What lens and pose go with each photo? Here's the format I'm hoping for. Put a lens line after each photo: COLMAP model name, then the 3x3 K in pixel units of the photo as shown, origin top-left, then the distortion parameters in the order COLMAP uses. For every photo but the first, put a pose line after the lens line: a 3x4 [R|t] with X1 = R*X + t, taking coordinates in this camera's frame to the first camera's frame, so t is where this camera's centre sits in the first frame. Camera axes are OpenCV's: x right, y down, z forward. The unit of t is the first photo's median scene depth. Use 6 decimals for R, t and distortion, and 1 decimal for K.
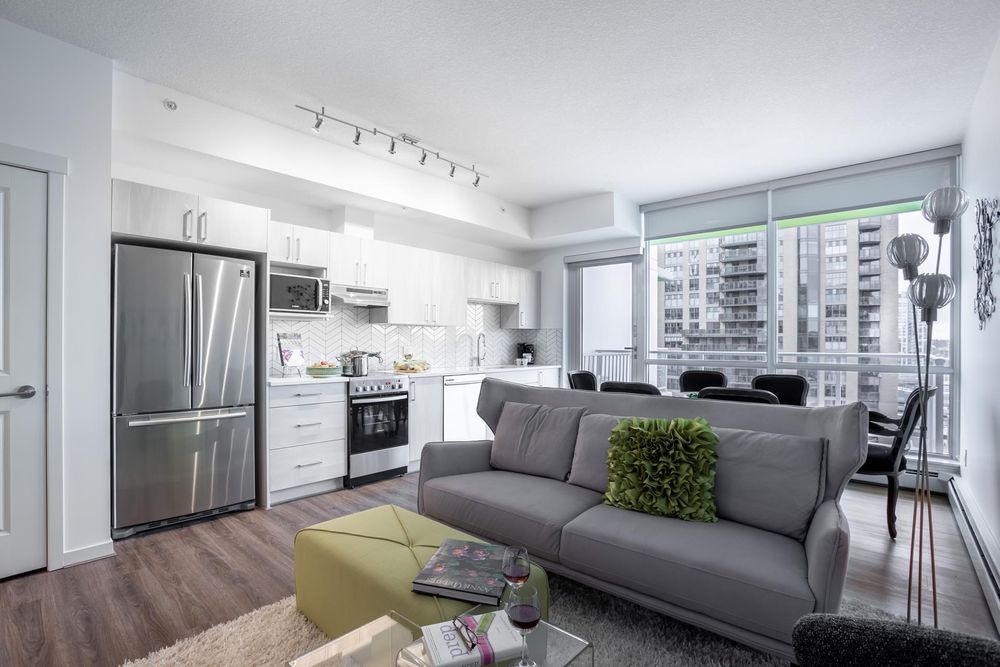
lens RADIAL K [[463.2, 0, 500.1], [0, 463.2, 341.6], [0, 0, 1]] dist [-0.038152, 0.000499]
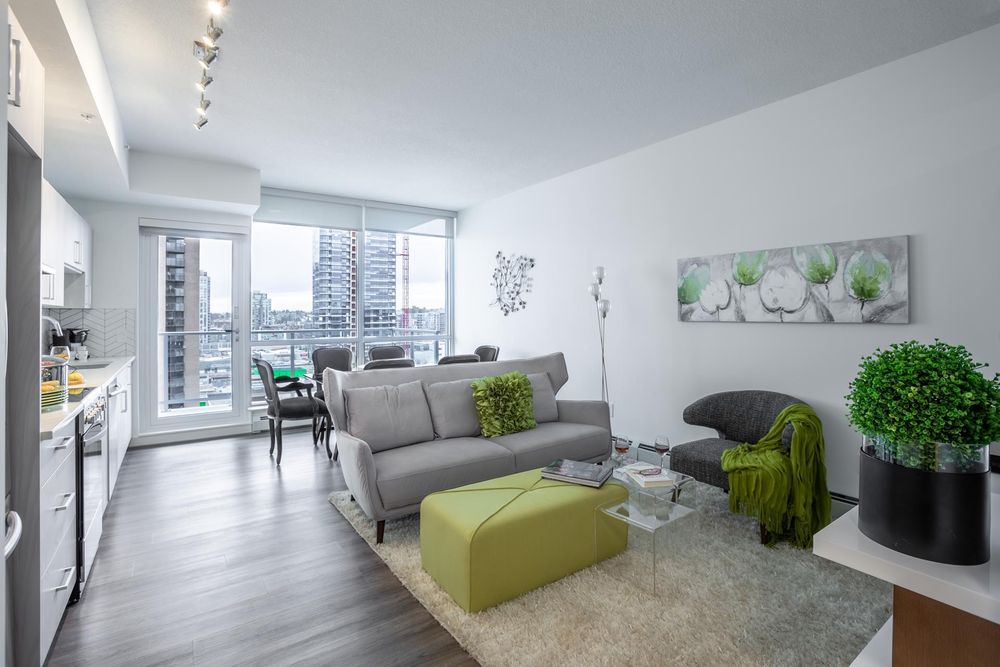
lens RADIAL K [[458.1, 0, 497.0], [0, 458.1, 312.1], [0, 0, 1]] dist [-0.027097, 0.000091]
pose [[0.250342, 0.002561, 0.968154, -0.614357], [0.004060, 0.999985, -0.003695, -0.023749], [-0.968149, 0.004856, 0.250328, 0.315876]]
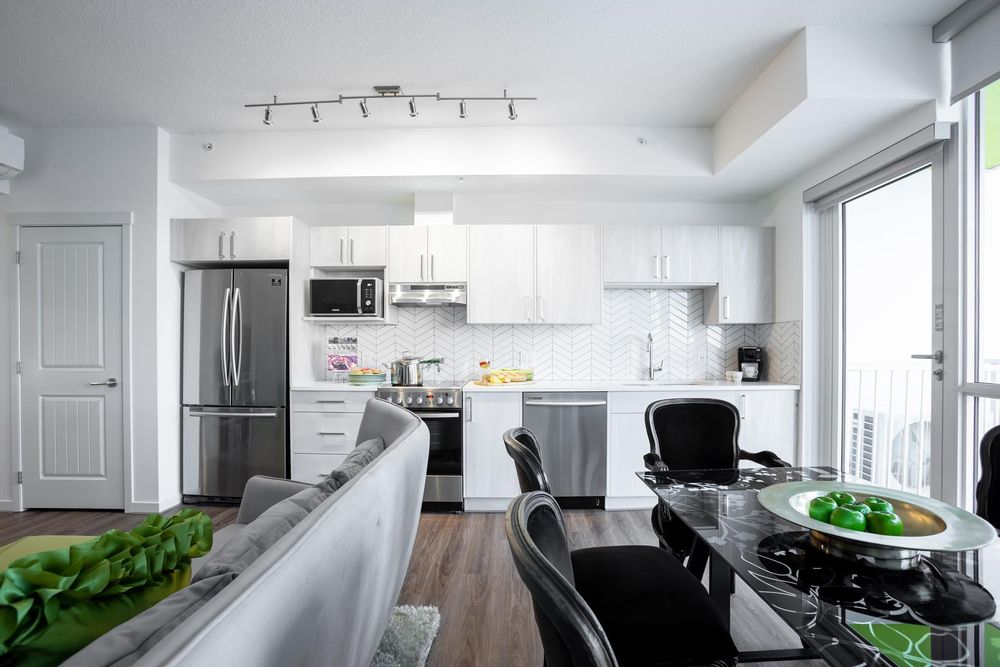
lens RADIAL K [[462.0, 0, 513.6], [0, 462.0, 349.6], [0, 0, 1]] dist [-0.044007, 0.000048]
pose [[0.657691, -0.002836, -0.753282, 0.432386], [0.006015, 0.999981, 0.001486, 0.006269], [0.753264, -0.005508, 0.657696, 0.521849]]
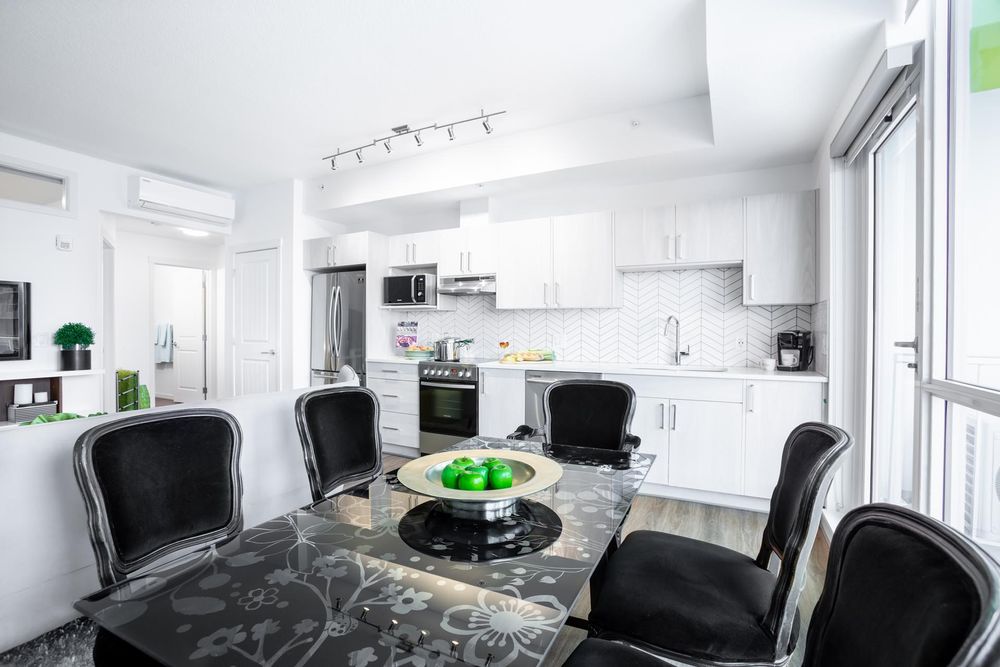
lens RADIAL K [[458.5, 0, 500.0], [0, 458.5, 333.5], [0, 0, 1]] dist [-0.045541, 0.000358]
pose [[0.240312, 0.003150, -0.970690, 0.672913], [-0.001693, 0.999995, 0.002825, 0.007814], [0.970694, 0.000965, 0.240316, 0.783482]]
